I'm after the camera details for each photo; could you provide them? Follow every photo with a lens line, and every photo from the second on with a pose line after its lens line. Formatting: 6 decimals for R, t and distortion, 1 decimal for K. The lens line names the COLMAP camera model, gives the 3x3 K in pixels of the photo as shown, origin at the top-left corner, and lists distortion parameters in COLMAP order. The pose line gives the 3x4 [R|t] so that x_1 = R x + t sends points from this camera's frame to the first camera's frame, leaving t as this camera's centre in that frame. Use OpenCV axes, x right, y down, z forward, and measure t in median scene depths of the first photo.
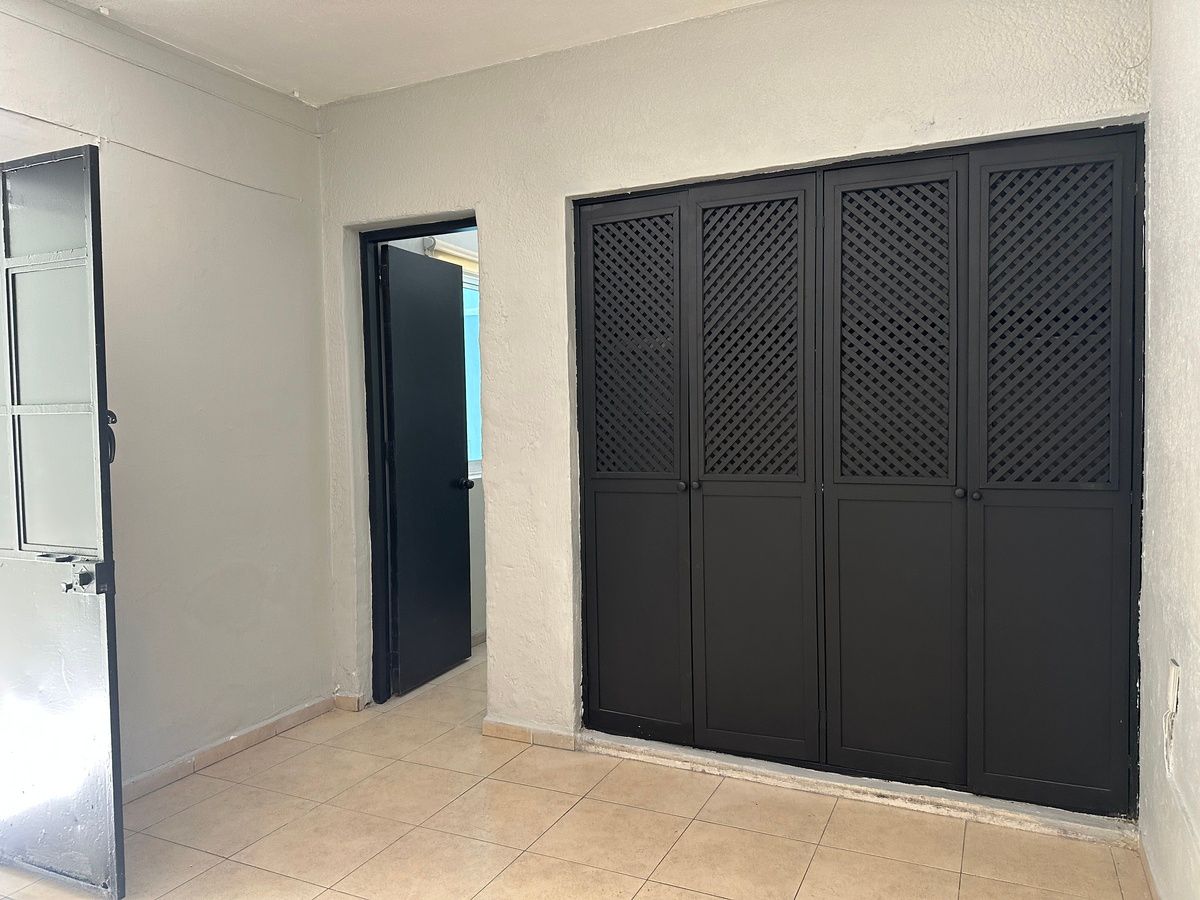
lens RADIAL K [[841.5, 0, 599.1], [0, 841.5, 453.8], [0, 0, 1]] dist [0.047916, -0.055776]
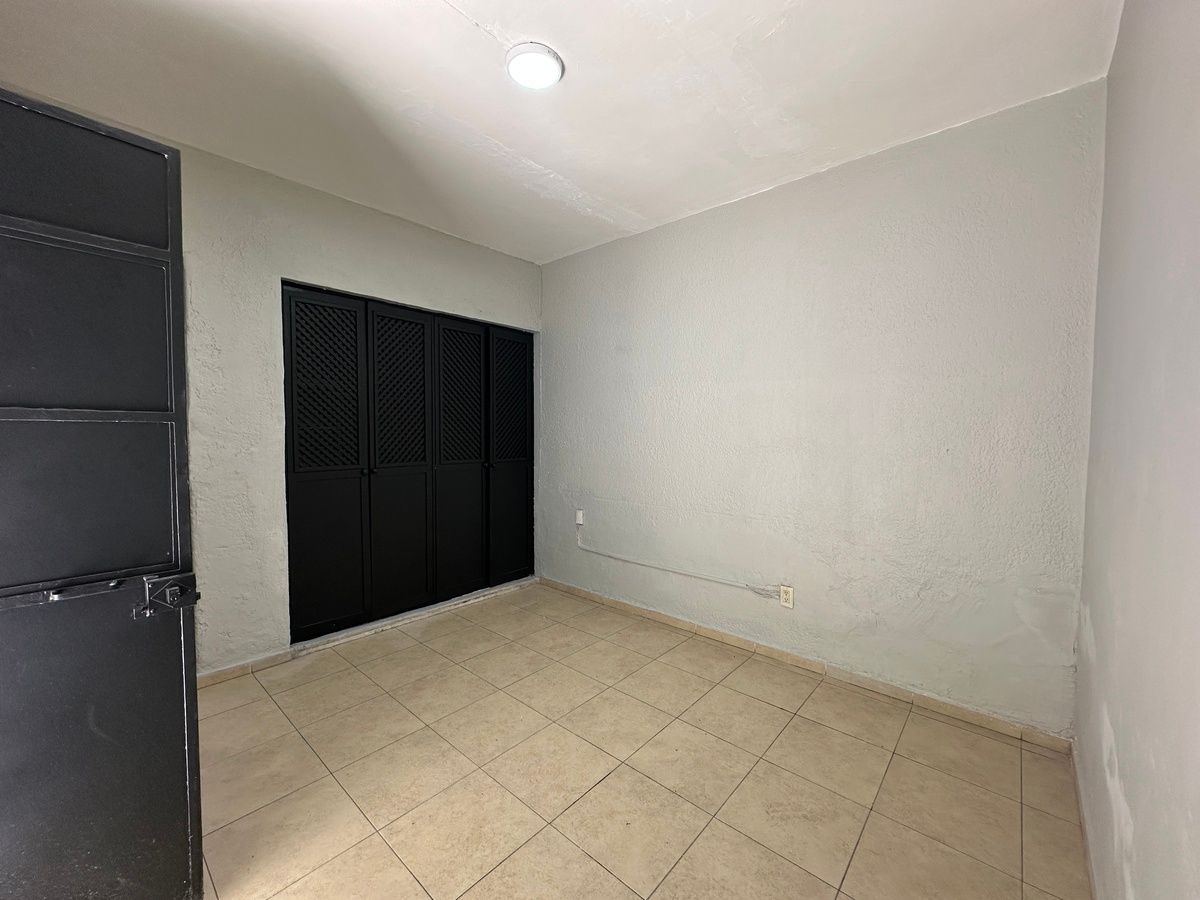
lens RADIAL K [[479.1, 0, 599.2], [0, 479.1, 458.8], [0, 0, 1]] dist [-0.002647, 0.001122]
pose [[0.270944, -0.039528, 0.961783, -0.801335], [0.028675, 0.999045, 0.032982, -0.008606], [-0.962168, 0.018643, 0.271818, 0.313340]]
